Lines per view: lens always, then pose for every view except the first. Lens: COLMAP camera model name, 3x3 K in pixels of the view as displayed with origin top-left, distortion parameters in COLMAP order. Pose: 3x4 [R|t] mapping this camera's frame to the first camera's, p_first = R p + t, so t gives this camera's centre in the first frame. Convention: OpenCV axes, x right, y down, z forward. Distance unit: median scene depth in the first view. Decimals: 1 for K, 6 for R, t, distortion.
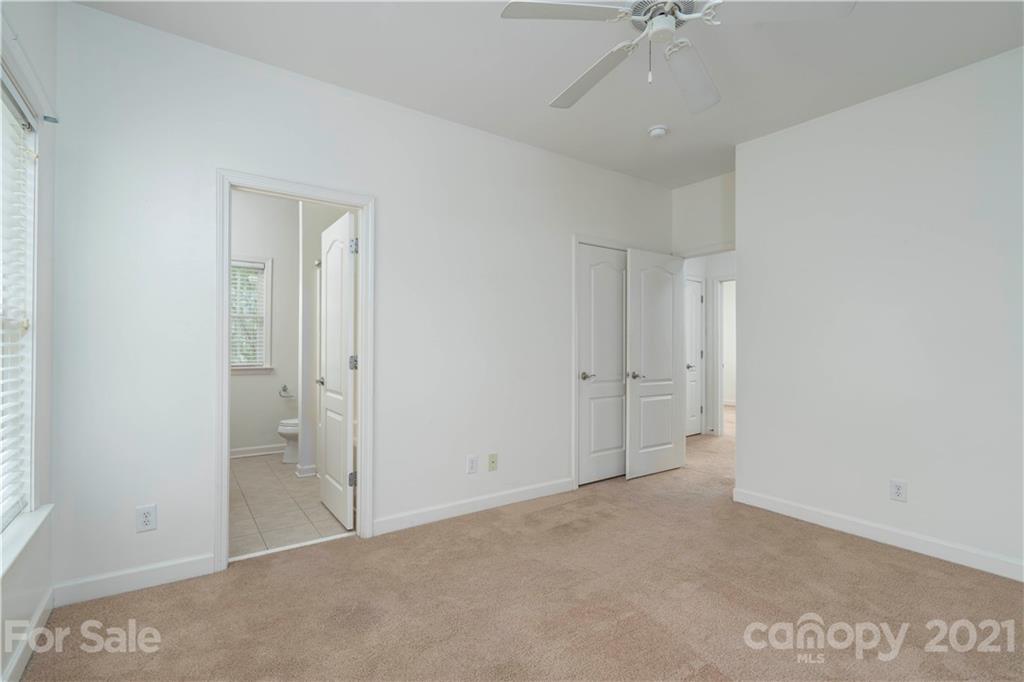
lens RADIAL K [[466.1, 0, 513.6], [0, 466.1, 343.1], [0, 0, 1]] dist [-0.008098, 0.000372]
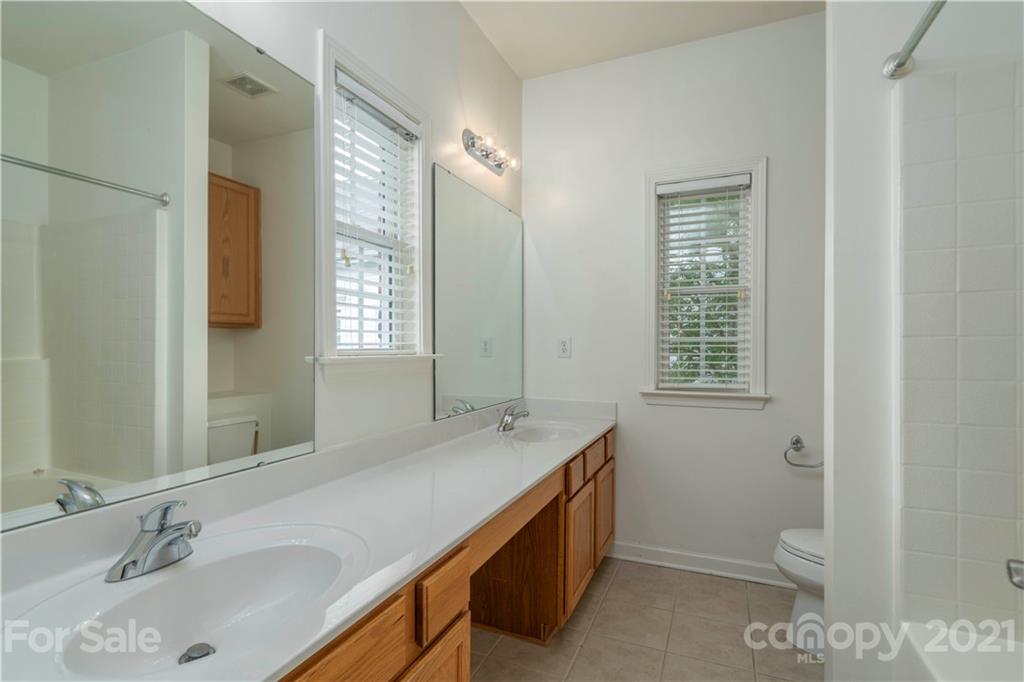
lens RADIAL K [[466.1, 0, 515.4], [0, 466.1, 345.1], [0, 0, 1]] dist [-0.008098, 0.000372]
pose [[0.518646, 0.003827, -0.854981, -0.257298], [0.000432, 0.999989, 0.004738, -0.000841], [0.854989, -0.002827, 0.518638, 0.550822]]
